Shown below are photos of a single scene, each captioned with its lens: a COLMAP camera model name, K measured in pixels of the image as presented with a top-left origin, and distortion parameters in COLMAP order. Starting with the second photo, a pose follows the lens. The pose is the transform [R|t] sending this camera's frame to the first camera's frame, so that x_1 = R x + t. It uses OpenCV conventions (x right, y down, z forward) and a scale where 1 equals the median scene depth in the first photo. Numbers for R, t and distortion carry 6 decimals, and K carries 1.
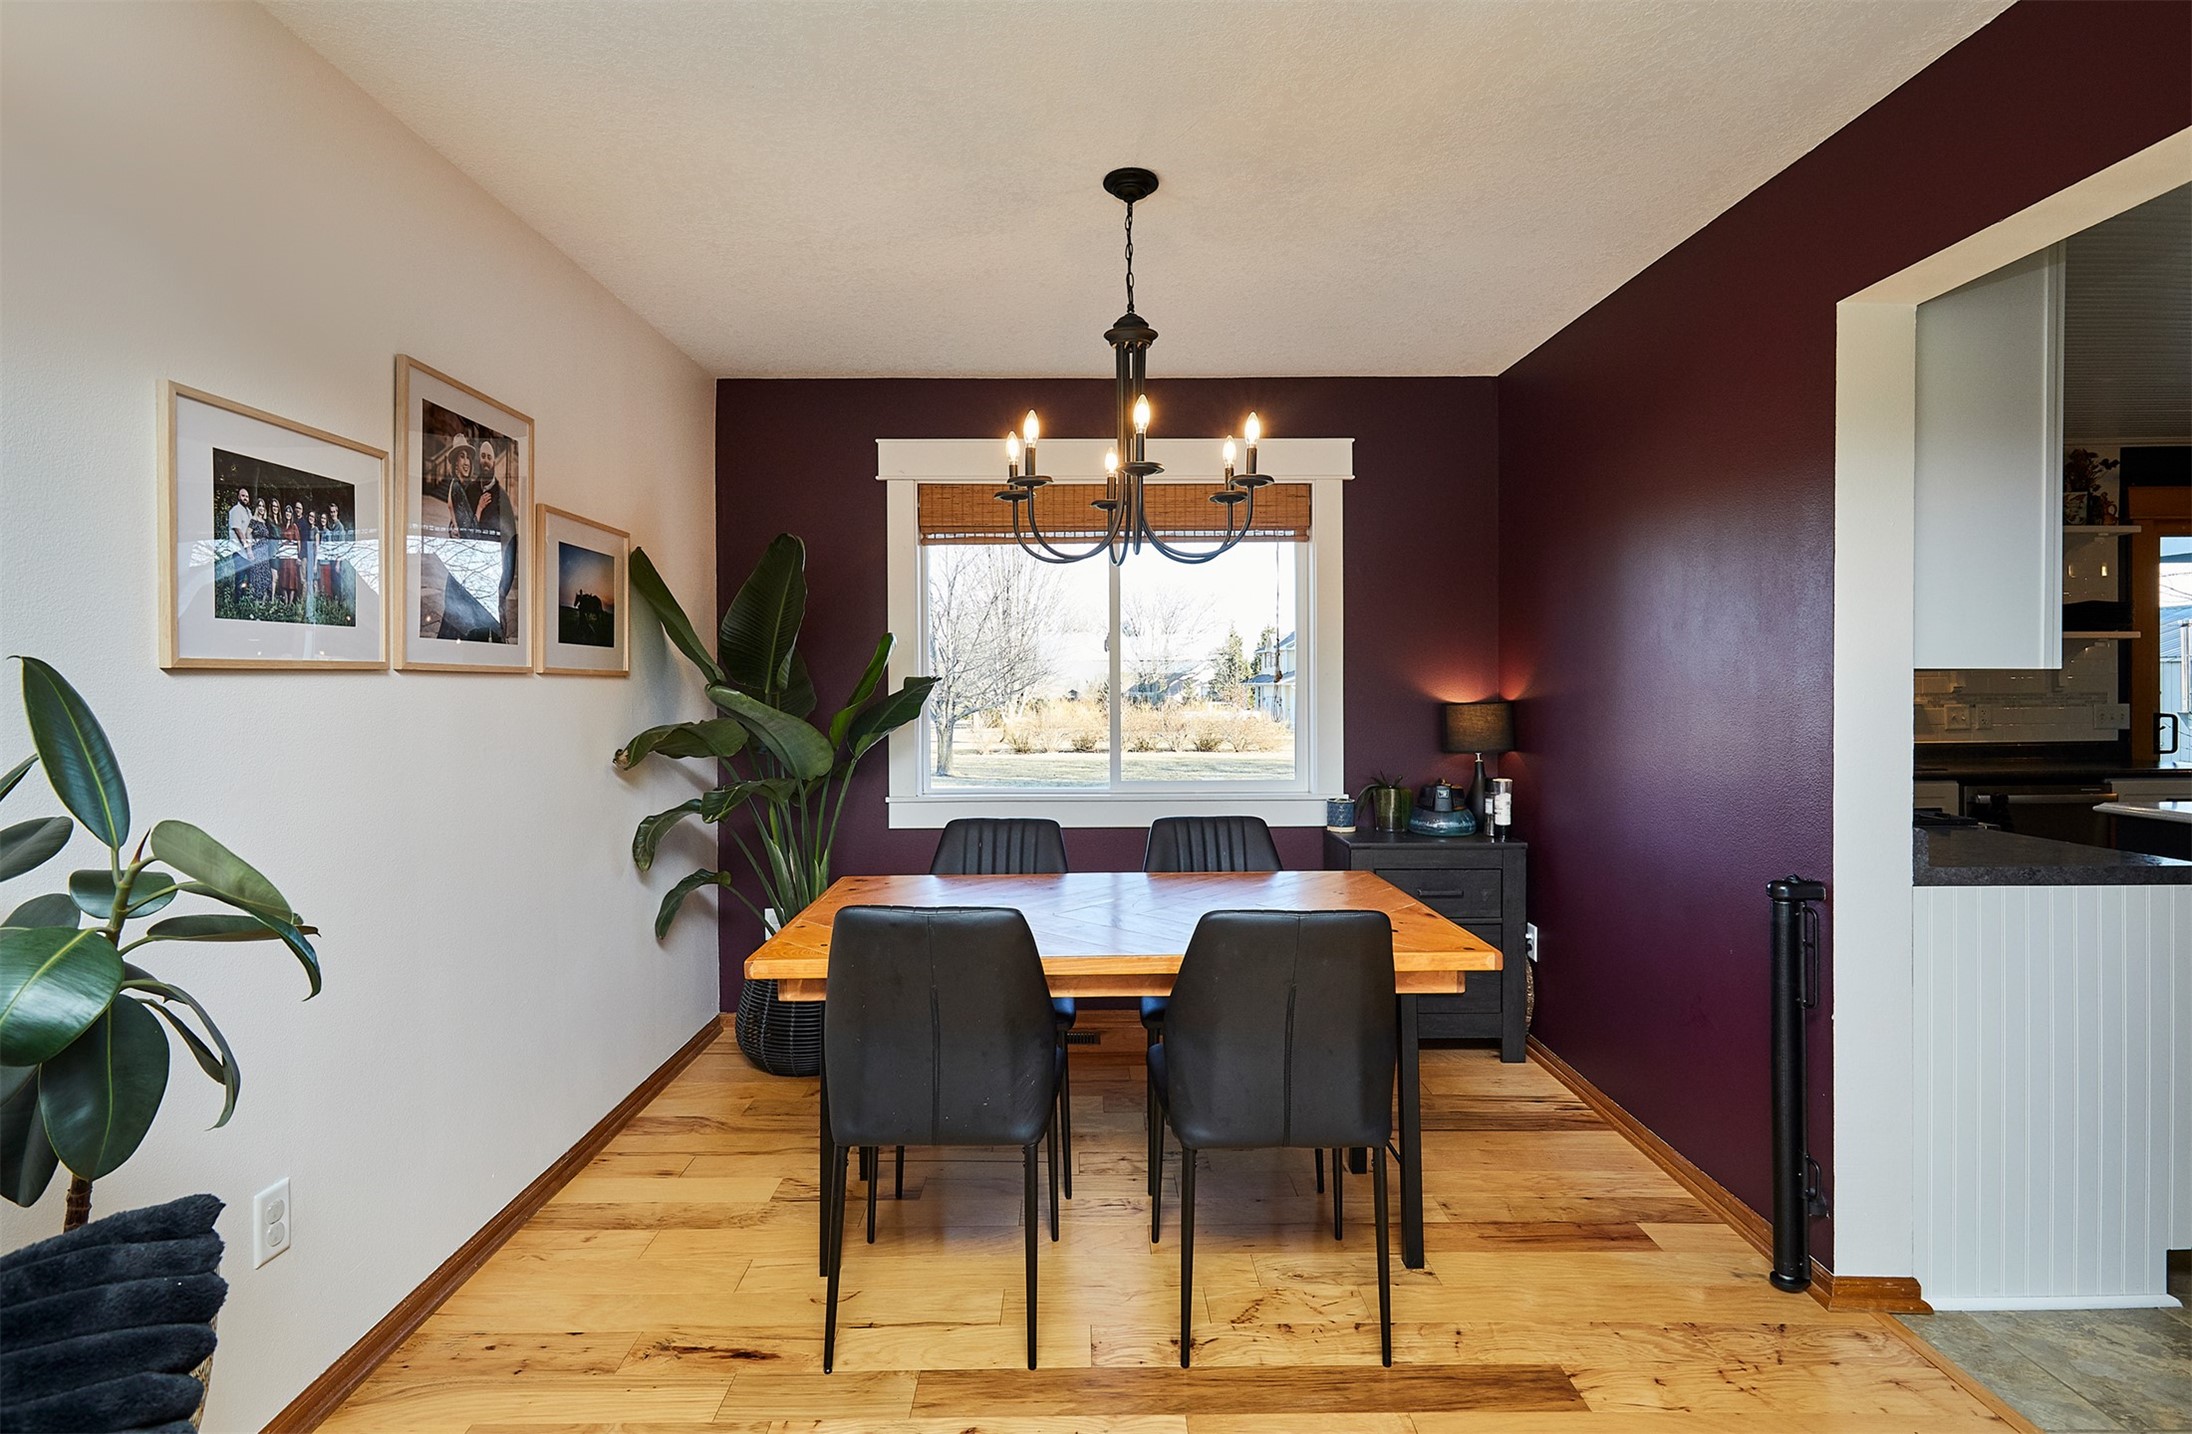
lens RADIAL K [[1102.7, 0, 1086.7], [0, 1102.7, 696.7], [0, 0, 1]] dist [-0.000209, 0.000098]
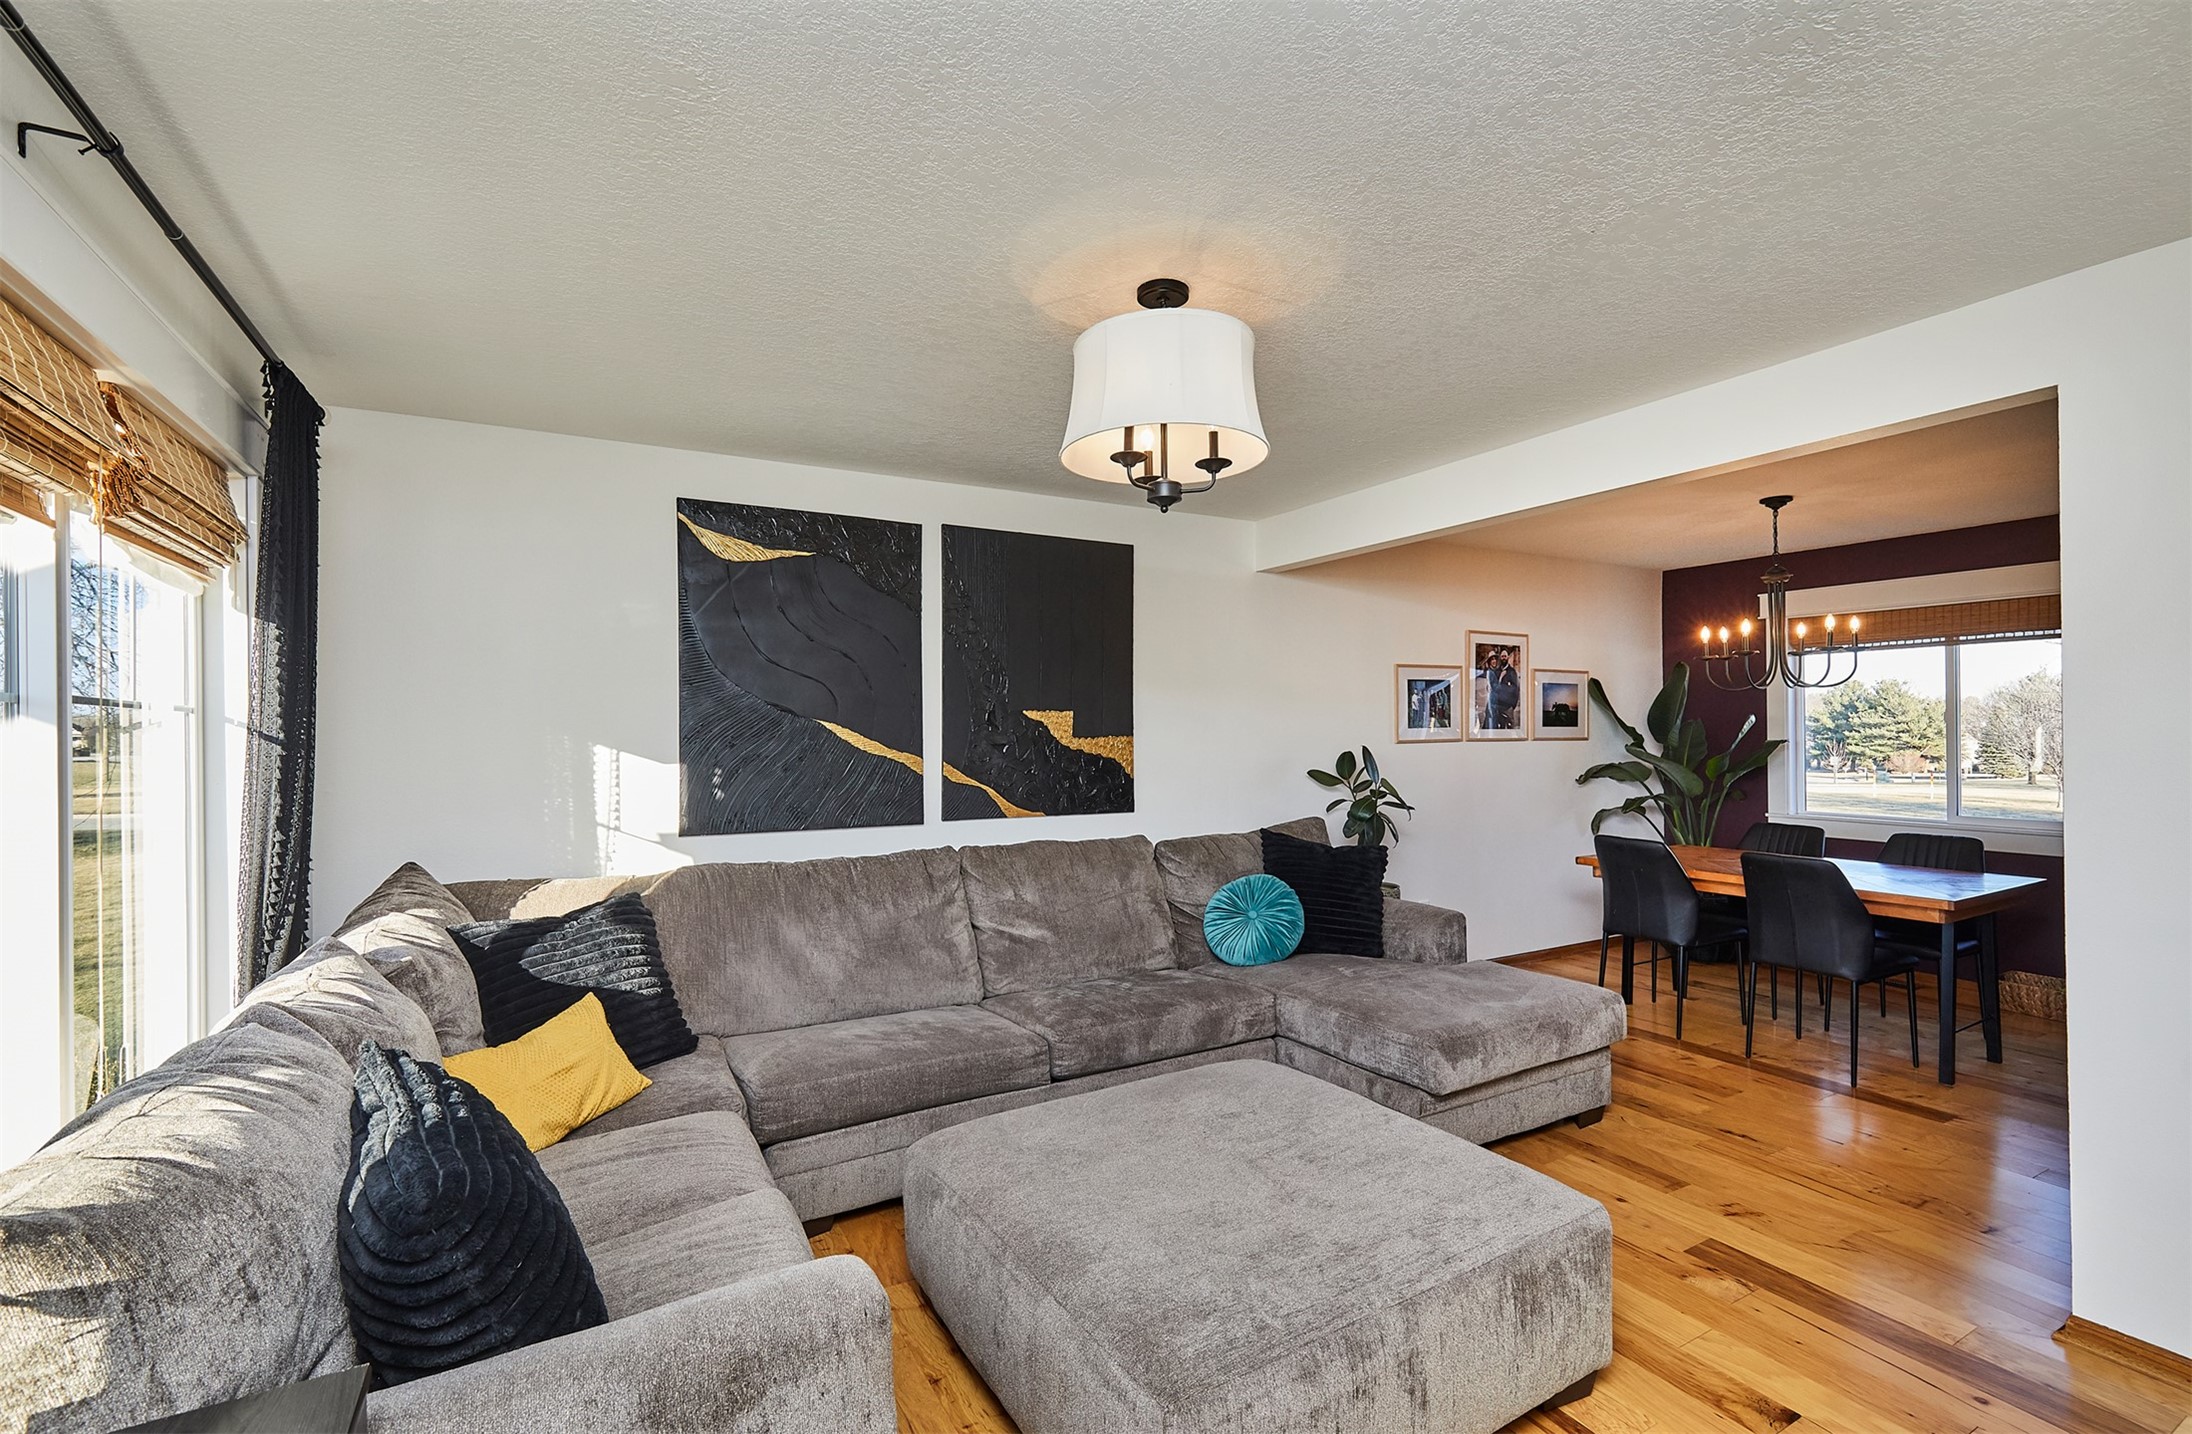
lens RADIAL K [[946.6, 0, 1096.0], [0, 946.6, 717.0], [0, 0, 1]] dist [0.003015, 0.000357]
pose [[0.480491, -0.011480, -0.876925, 0.752093], [-0.003762, 0.999878, -0.015150, -0.032348], [0.876992, 0.010578, 0.480389, -0.719721]]
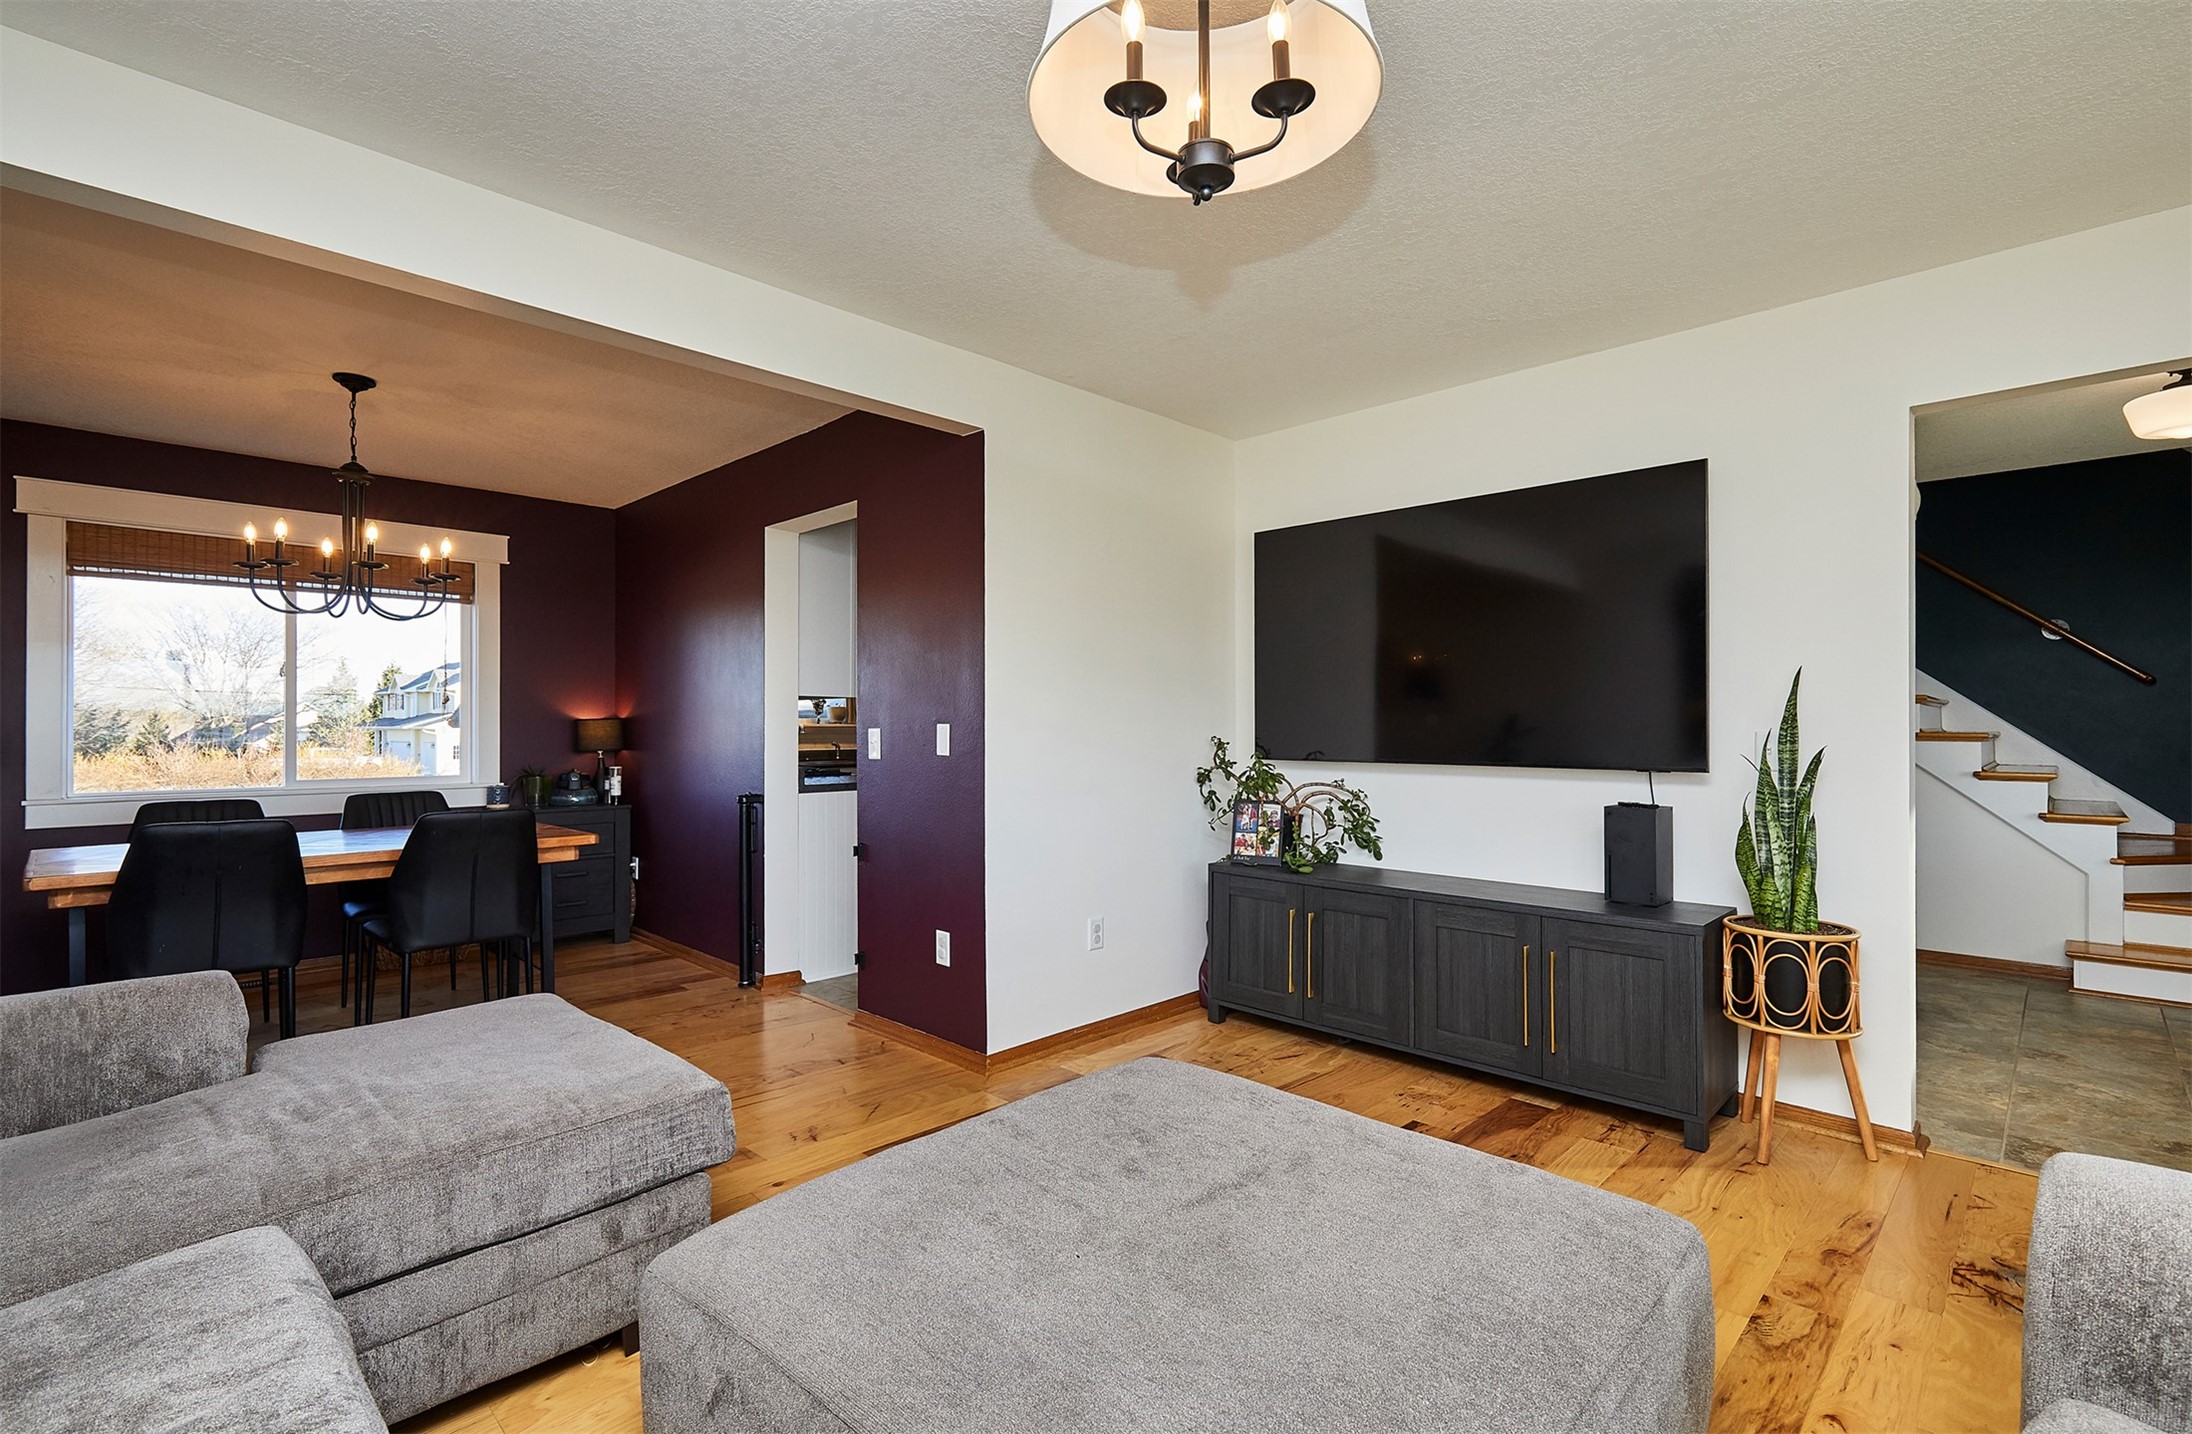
lens RADIAL K [[946.6, 0, 1096.0], [0, 946.6, 717.0], [0, 0, 1]] dist [0.003015, 0.000357]
pose [[0.696729, 0.009481, 0.717272, -0.151869], [0.005990, 0.999801, -0.019033, 0.042450], [-0.717309, 0.017557, 0.696534, -0.566043]]
